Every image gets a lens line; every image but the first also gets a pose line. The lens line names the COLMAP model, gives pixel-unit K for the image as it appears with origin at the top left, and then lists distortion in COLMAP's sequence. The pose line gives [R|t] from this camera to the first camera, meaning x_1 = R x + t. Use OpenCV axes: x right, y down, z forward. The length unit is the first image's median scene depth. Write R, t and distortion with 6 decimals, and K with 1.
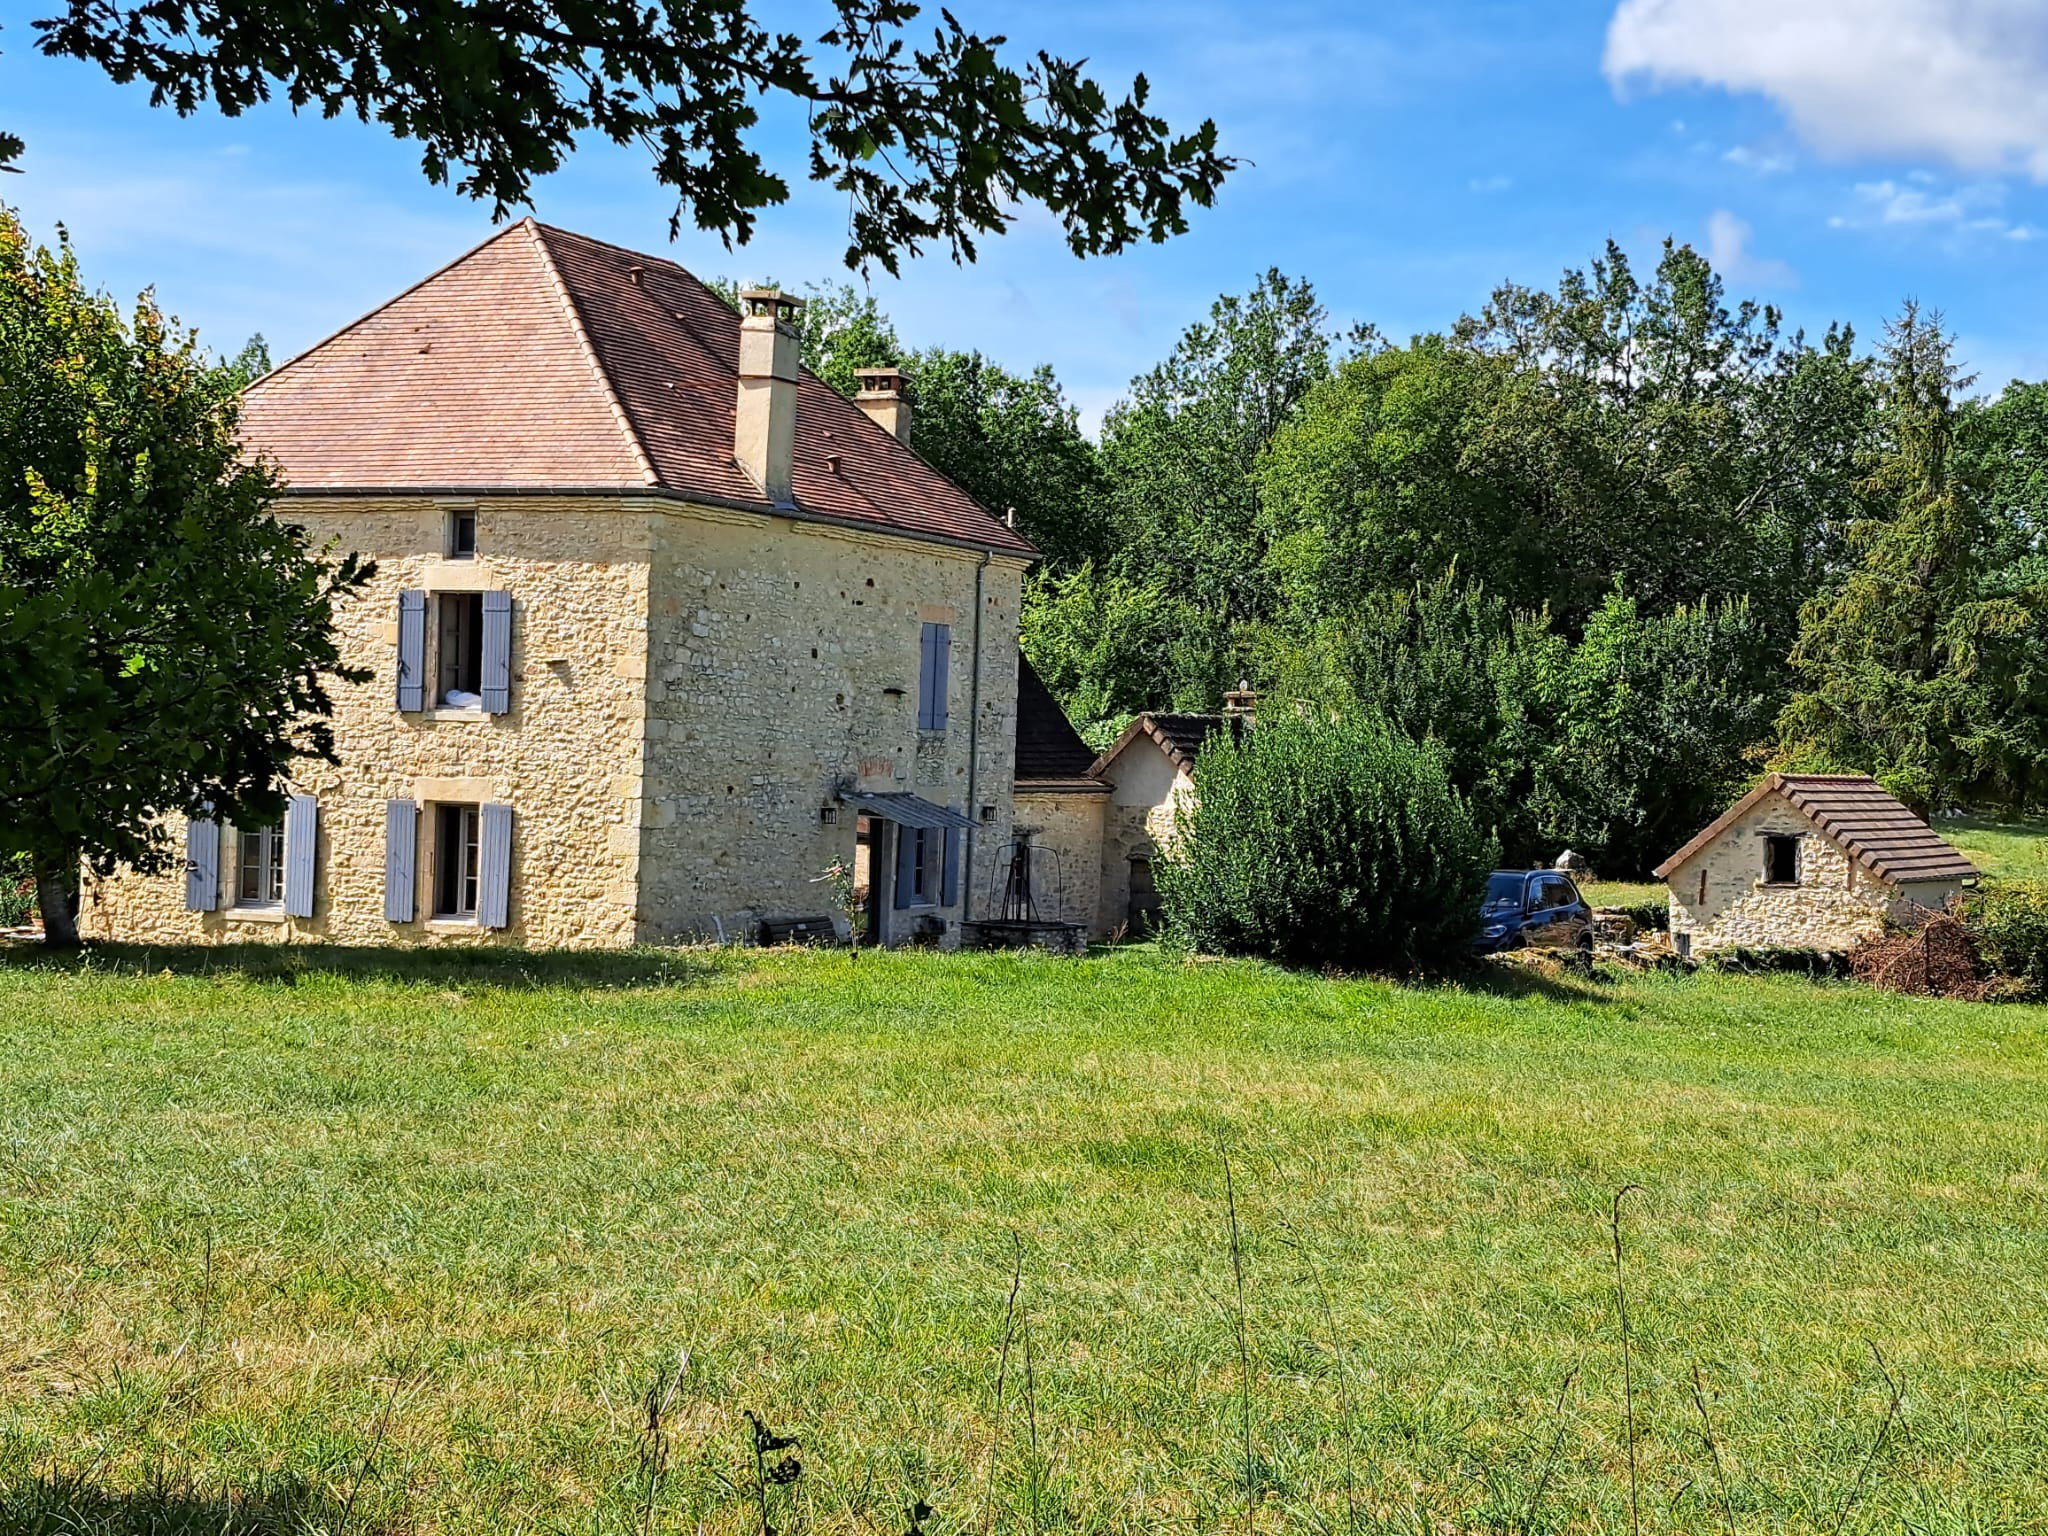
lens RADIAL K [[2376.7, 0, 1024.0], [0, 2376.7, 768.0], [0, 0, 1]] dist [0.148919, -0.001719]
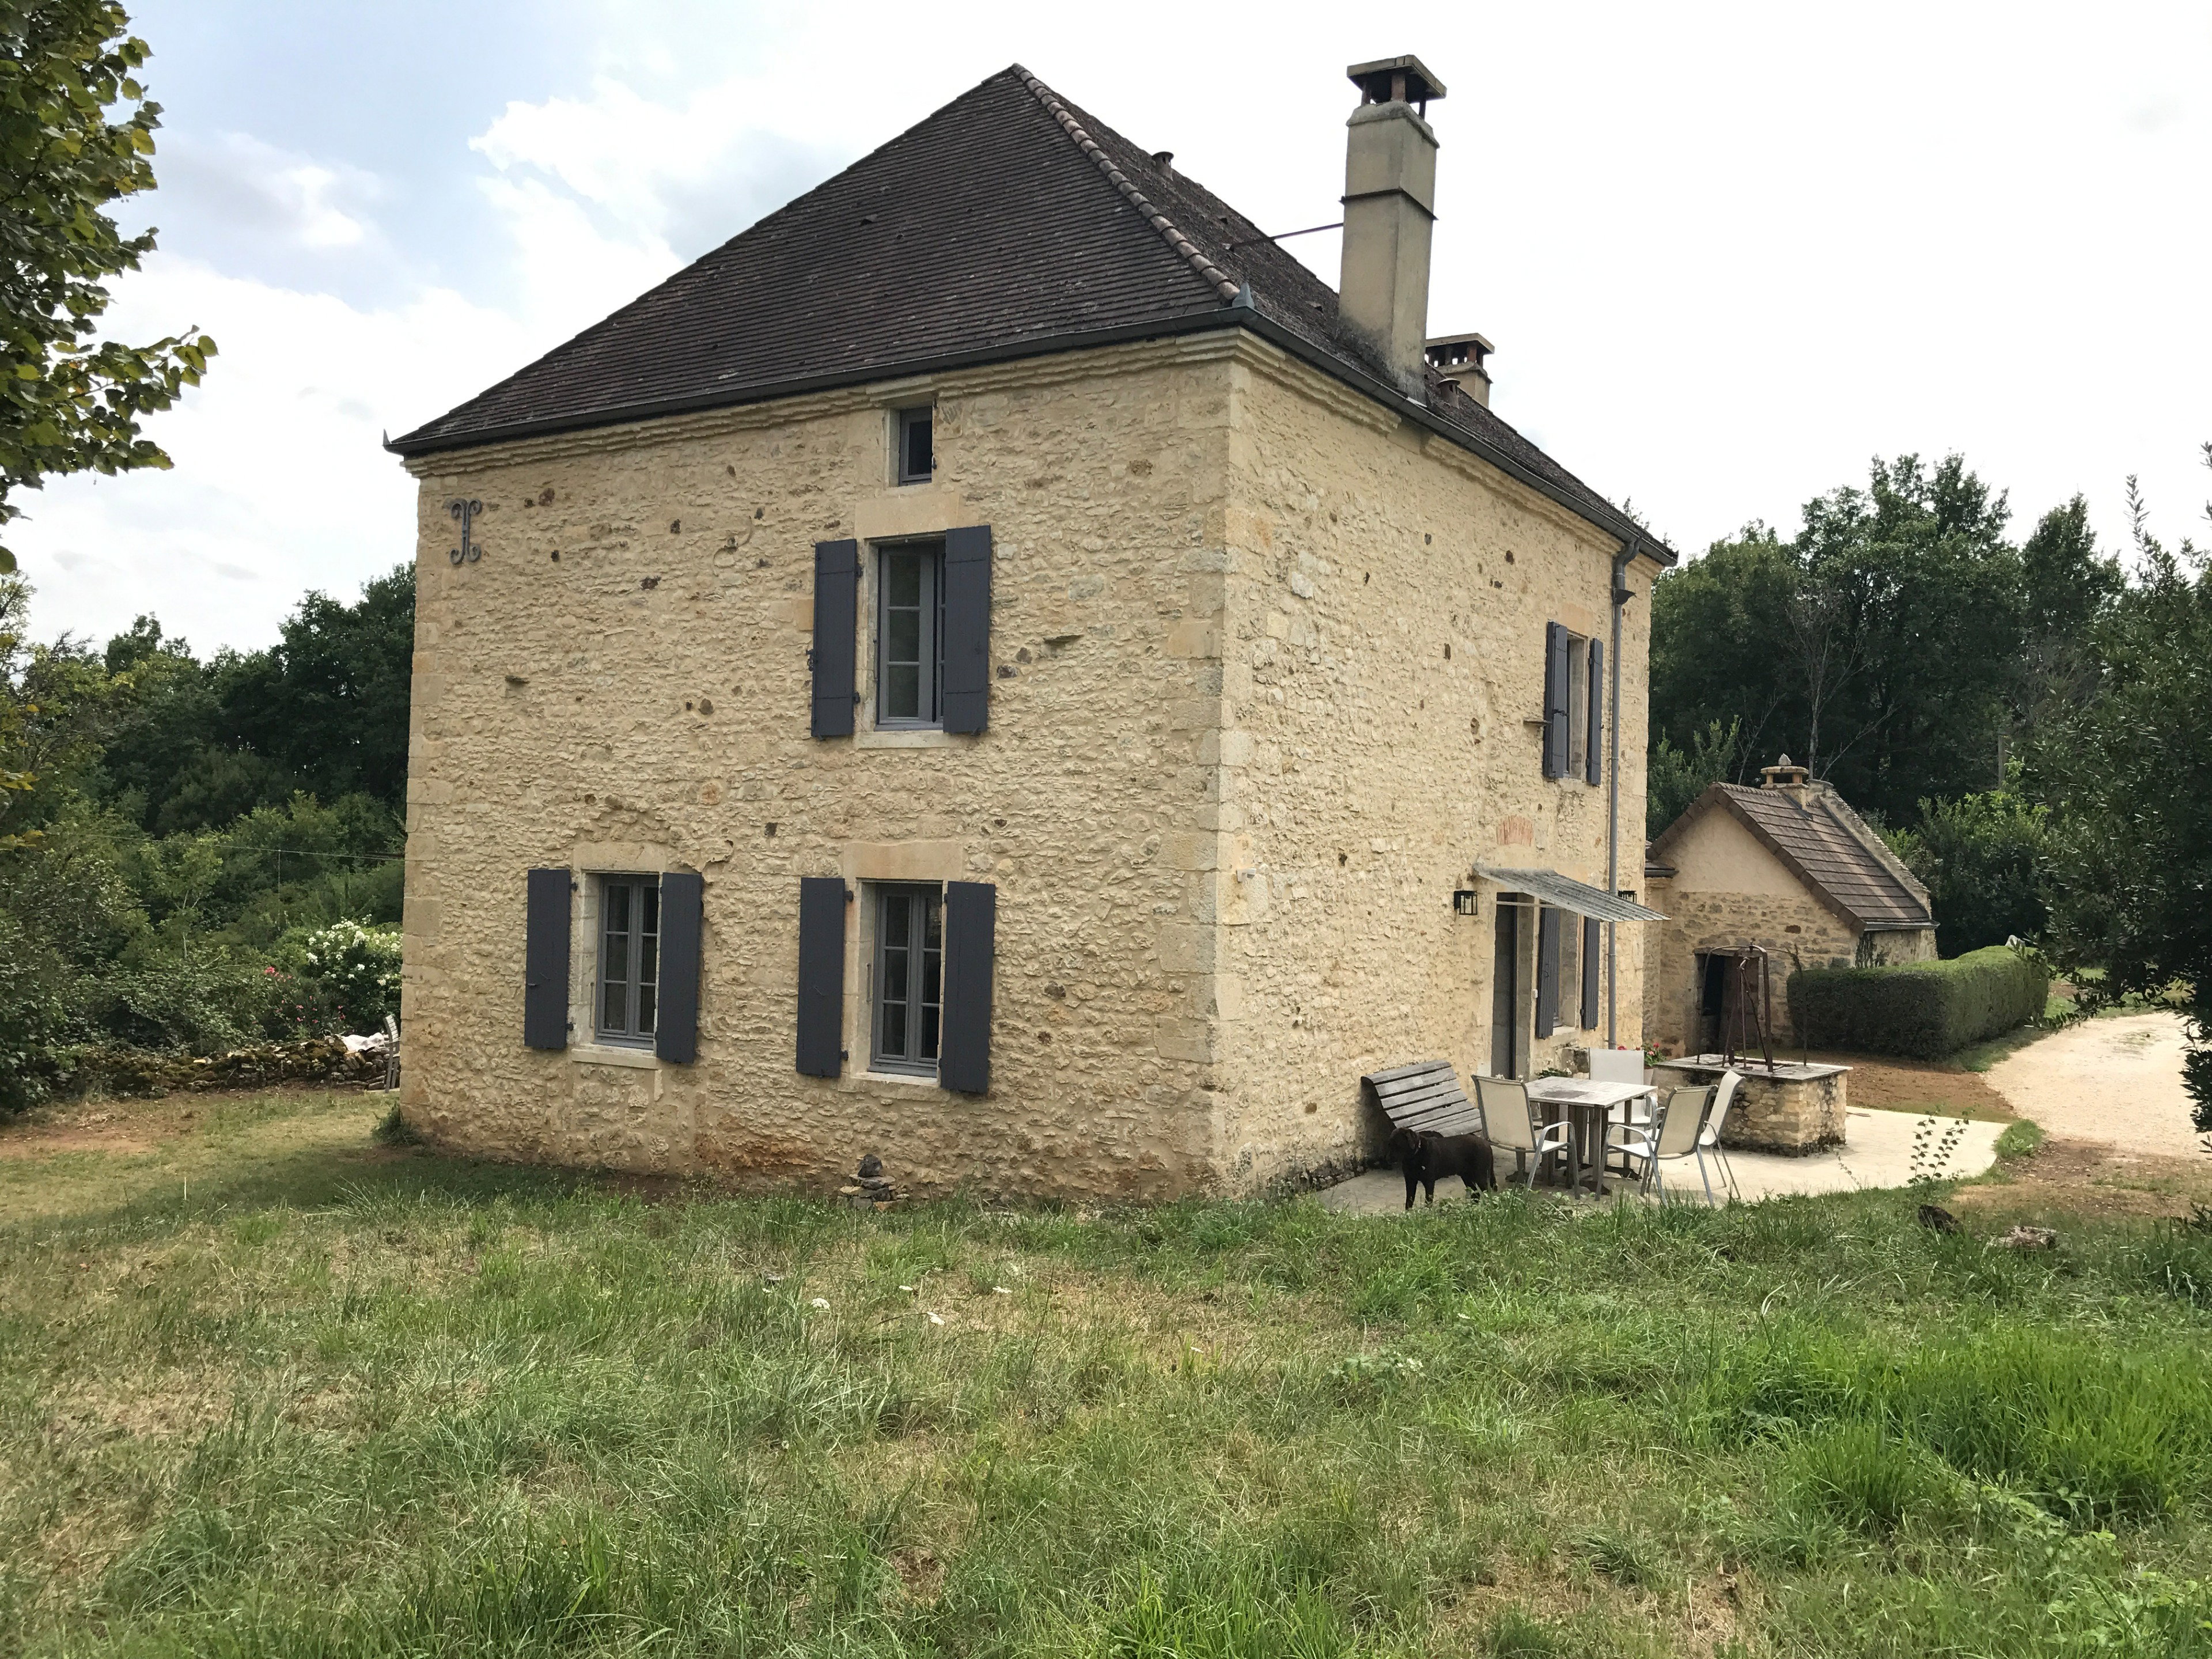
lens RADIAL K [[2567.1, 0, 1106.0], [0, 2567.1, 829.5], [0, 0, 1]] dist [0.148919, -0.001719]
pose [[0.985580, -0.008694, -0.168986, -0.073201], [0.007100, 0.999924, -0.010031, 0.007837], [0.169060, 0.008686, 0.985567, 0.350893]]
